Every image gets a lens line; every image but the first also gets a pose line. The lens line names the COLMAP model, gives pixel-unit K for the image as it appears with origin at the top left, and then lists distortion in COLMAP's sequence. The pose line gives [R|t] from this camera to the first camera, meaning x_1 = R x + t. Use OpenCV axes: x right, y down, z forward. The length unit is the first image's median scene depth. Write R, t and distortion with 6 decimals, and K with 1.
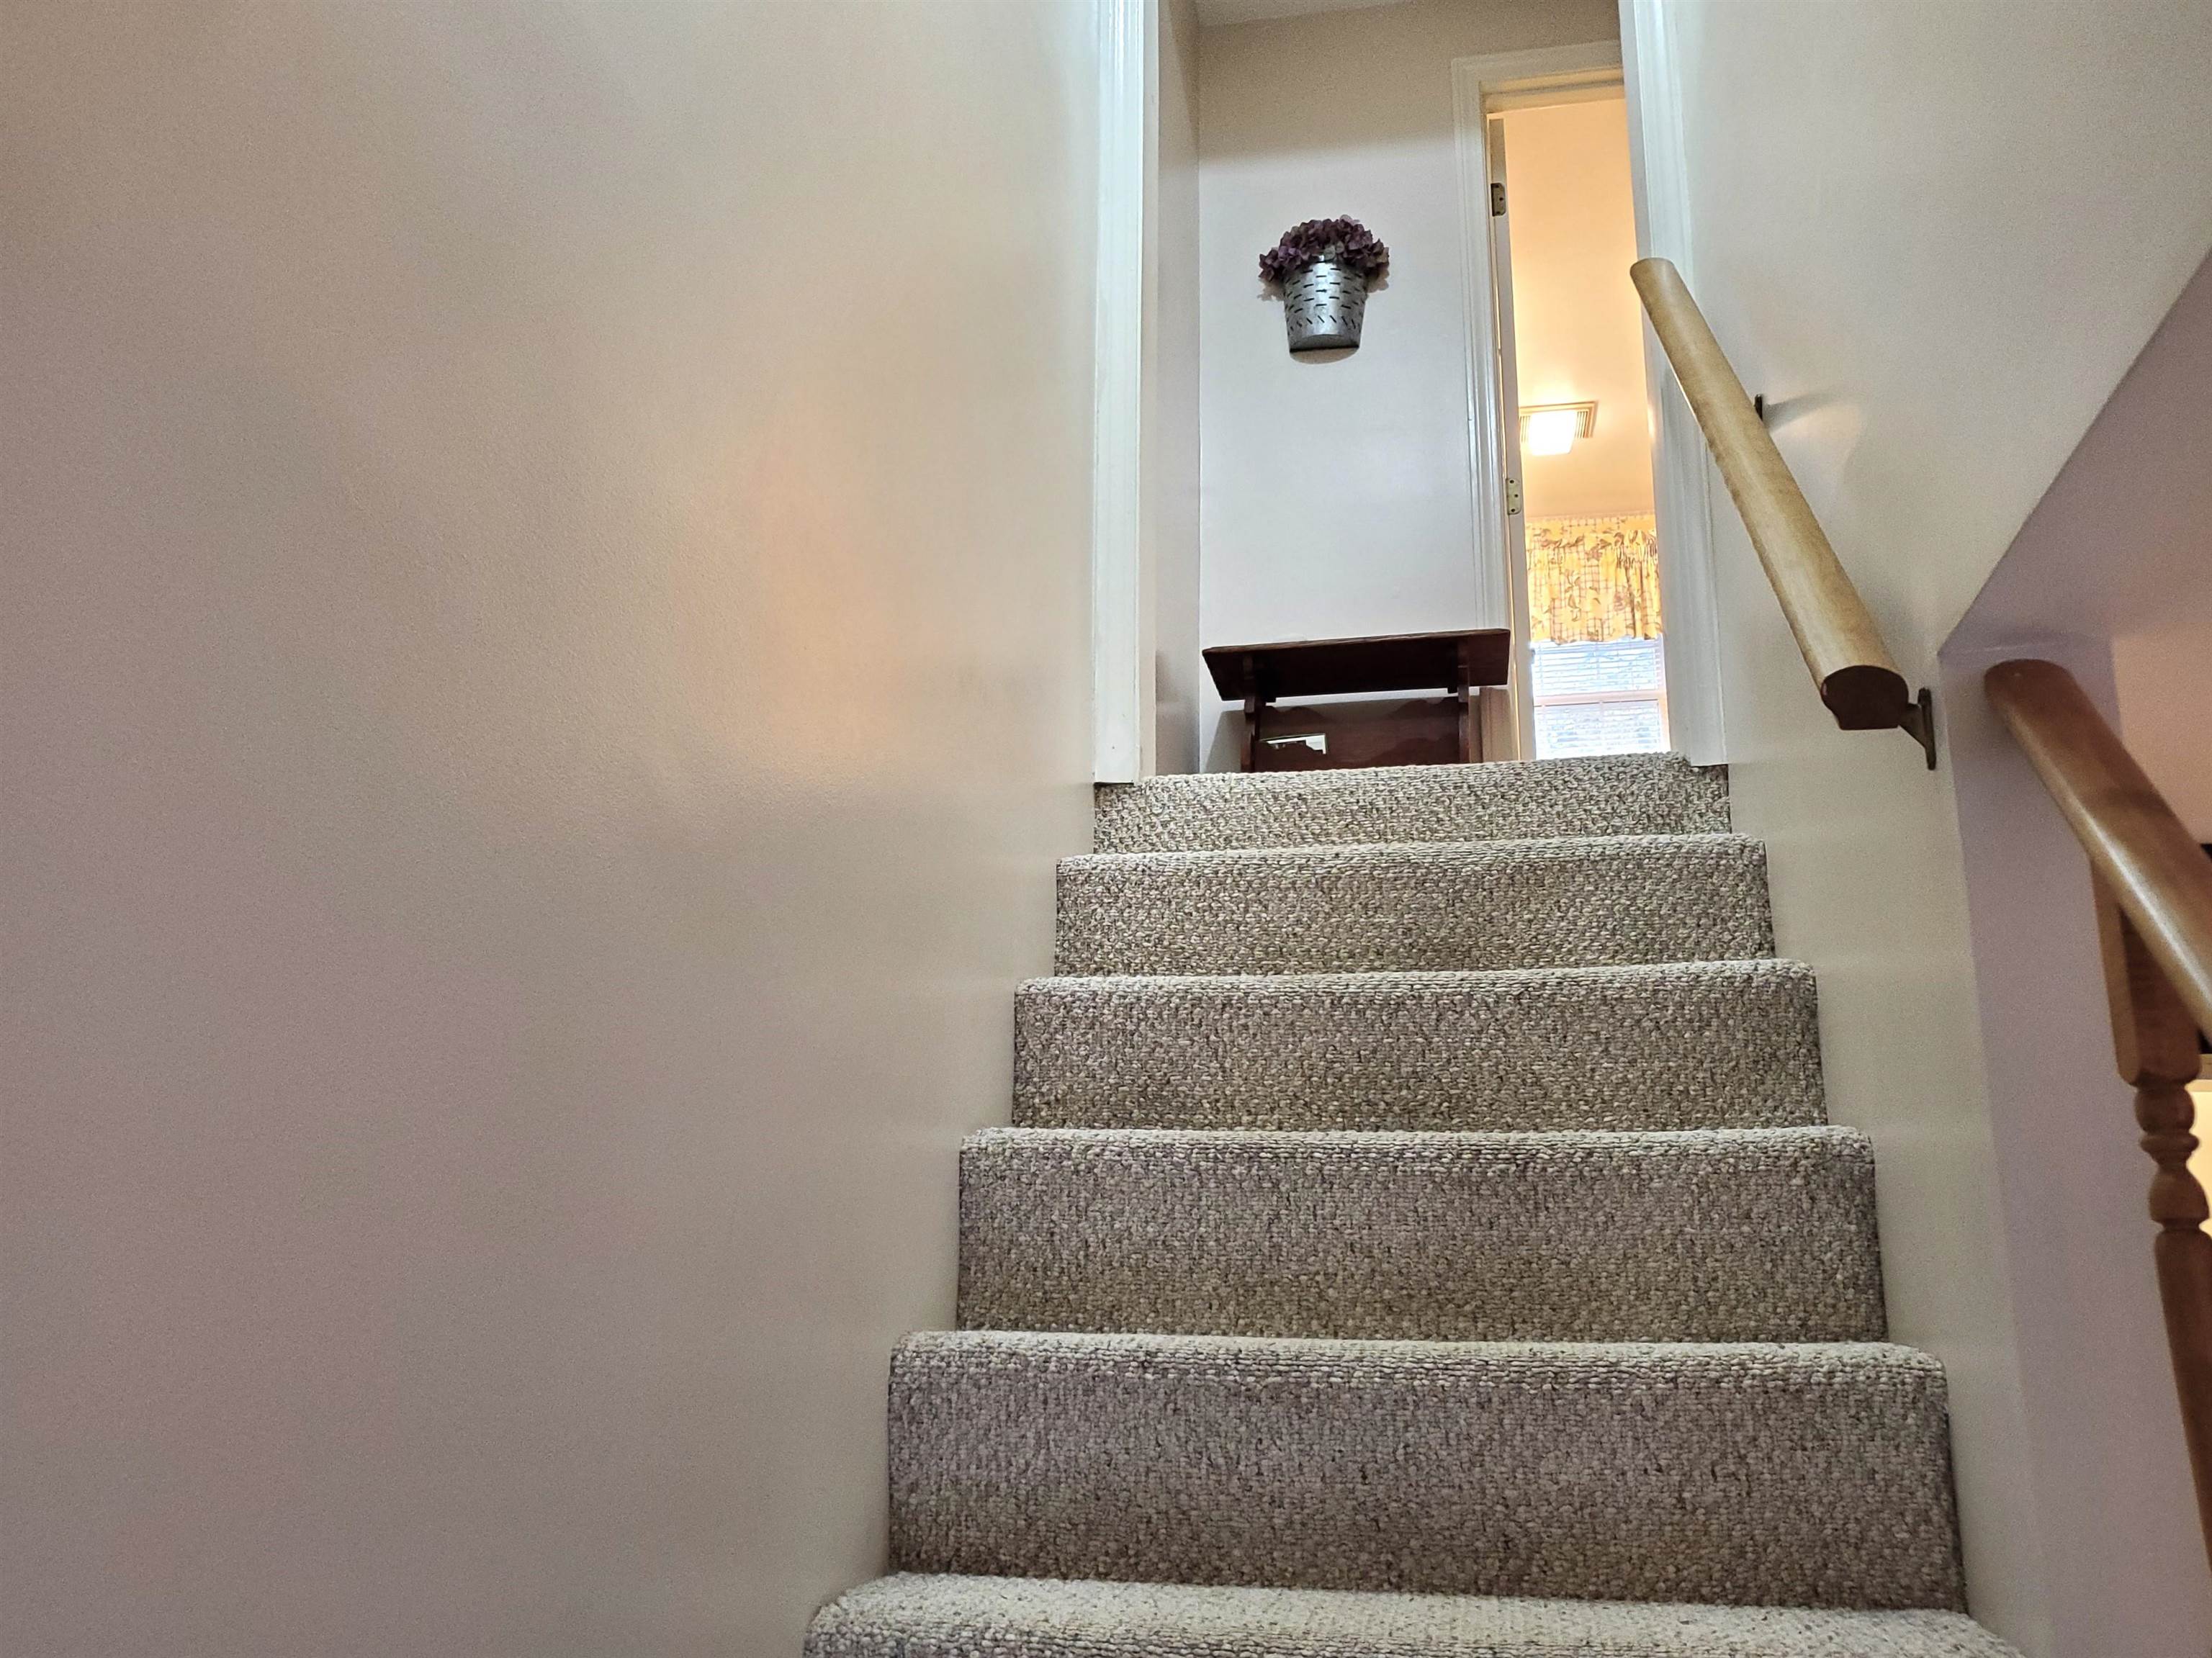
lens RADIAL K [[1737.3, 0, 1103.0], [0, 1737.3, 833.4], [0, 0, 1]] dist [0.039943, -0.026128]
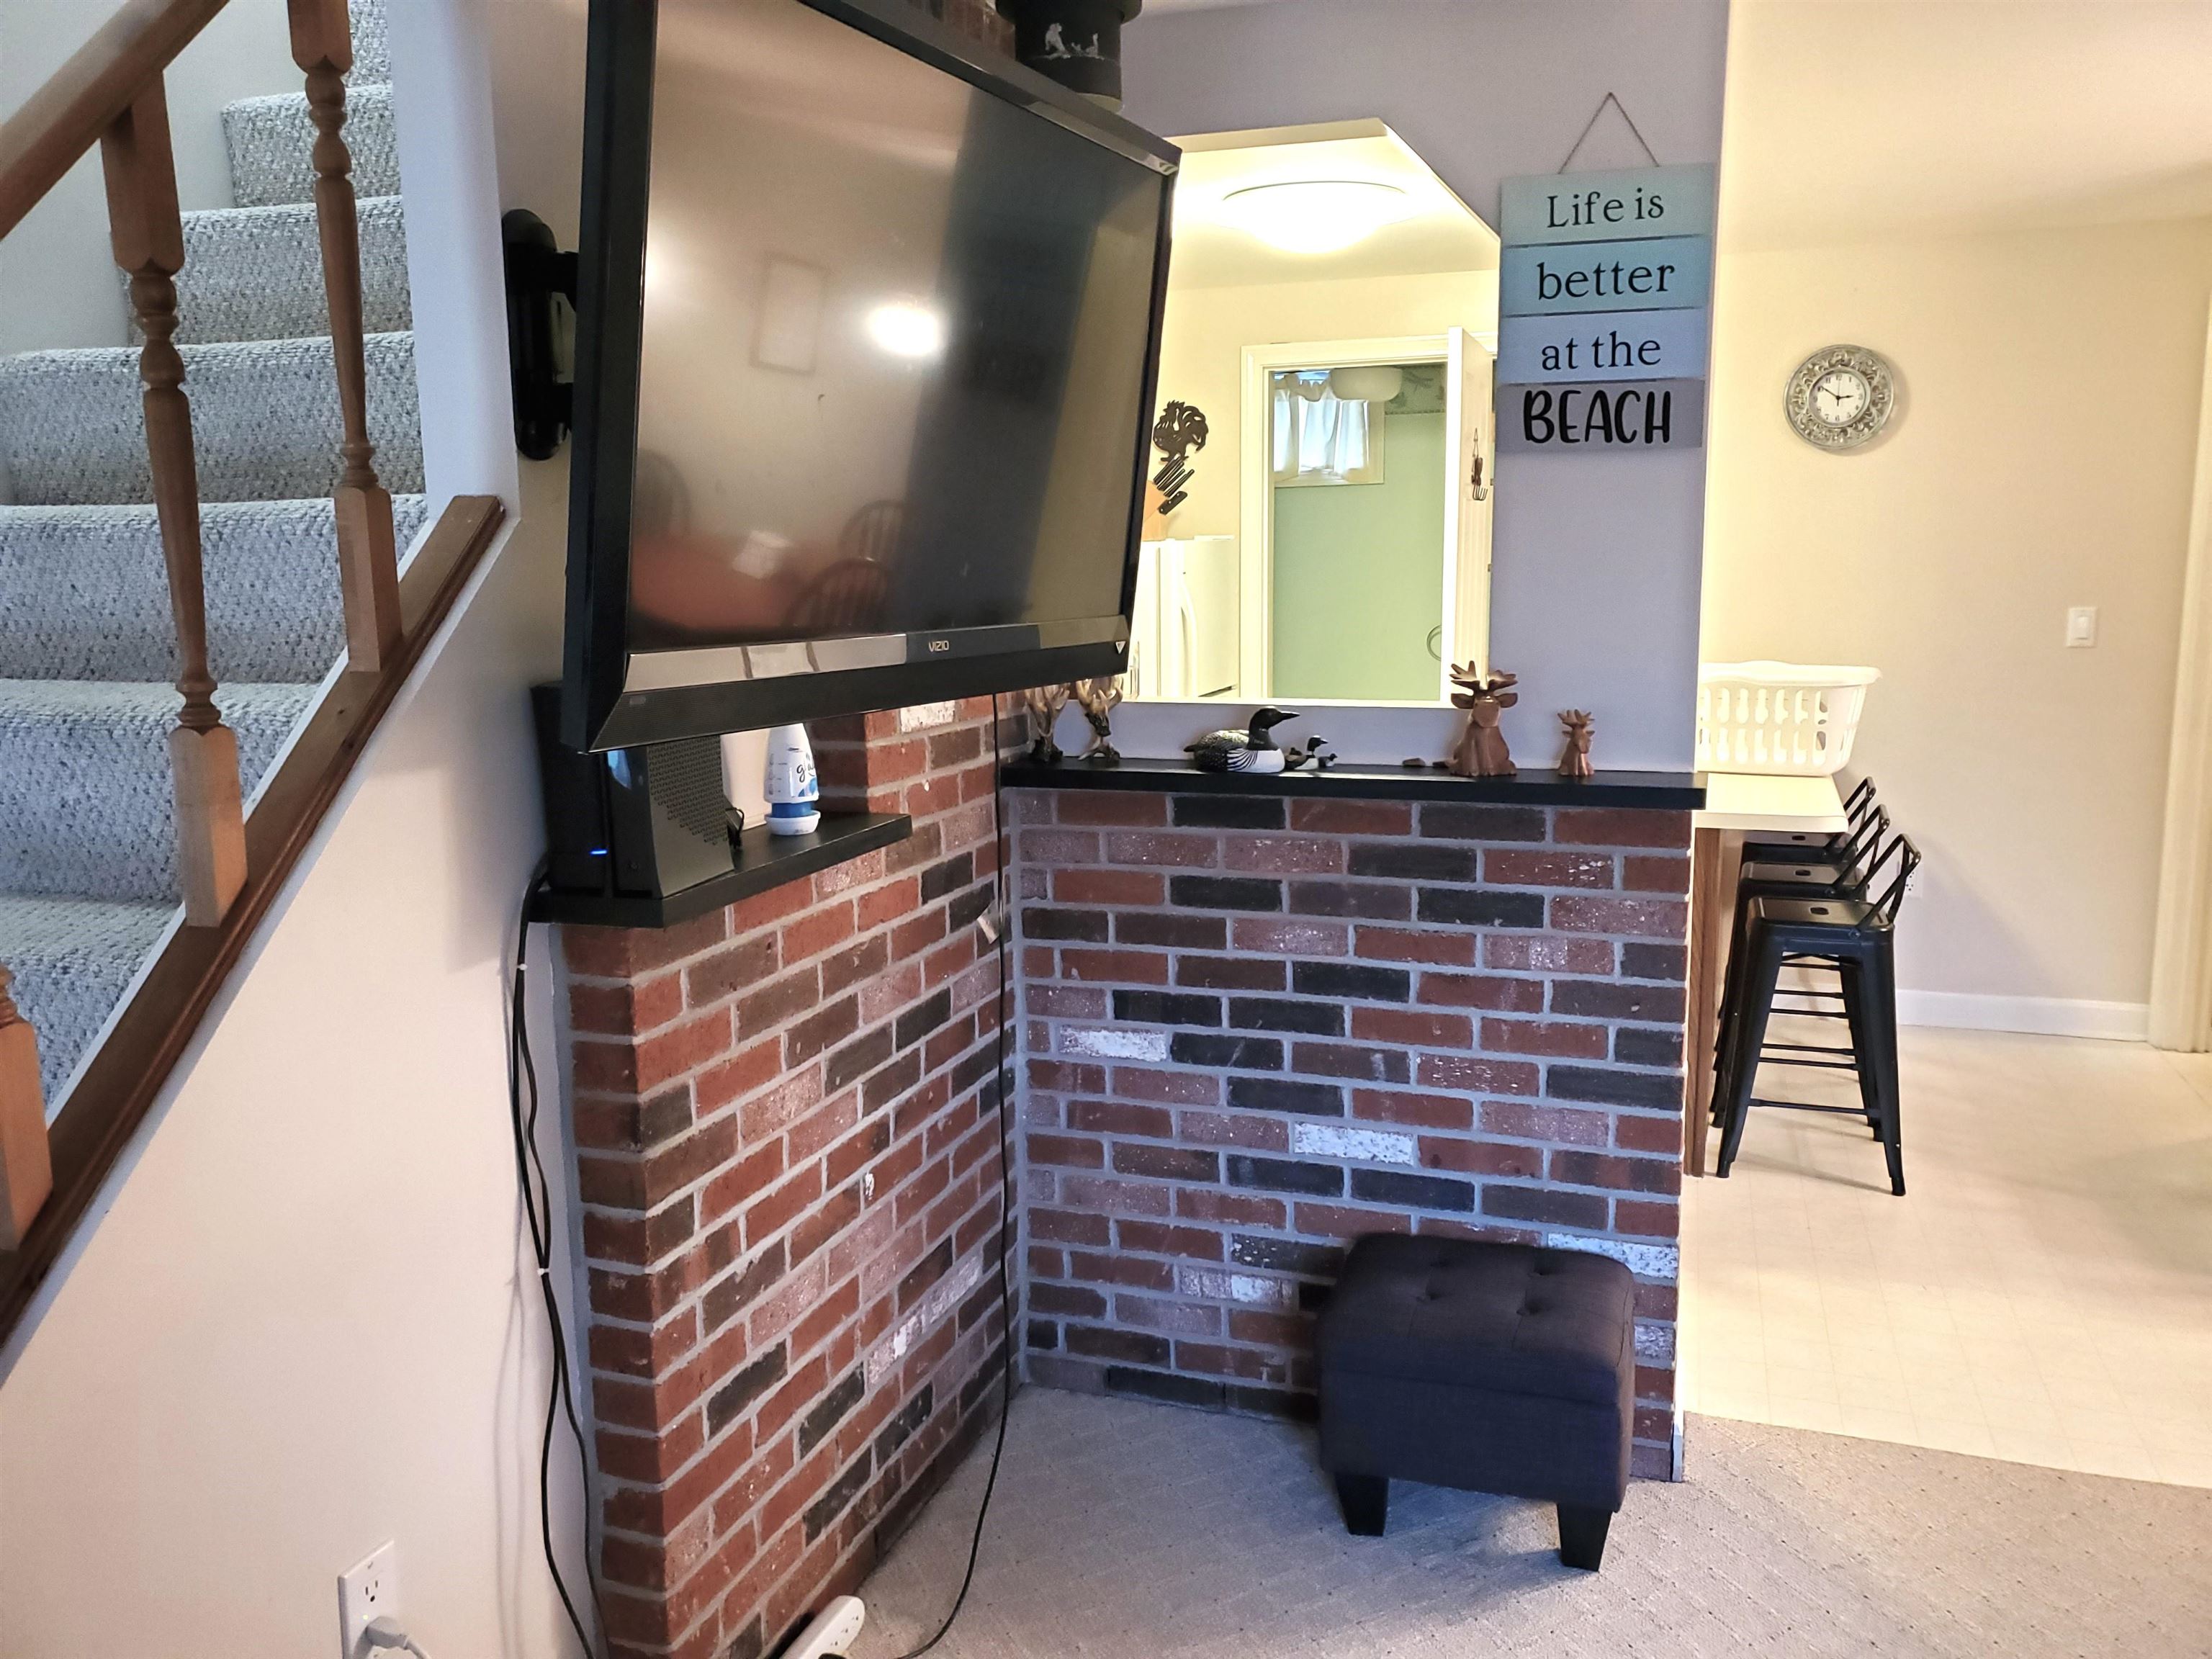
lens RADIAL K [[1737.4, 0, 1110.9], [0, 1737.4, 810.5], [0, 0, 1]] dist [0.039943, -0.026128]
pose [[0.984486, 0.003976, -0.175421, 0.705154], [0.067420, 0.914425, 0.399100, 0.079173], [0.161996, -0.404735, 0.899970, -0.204796]]
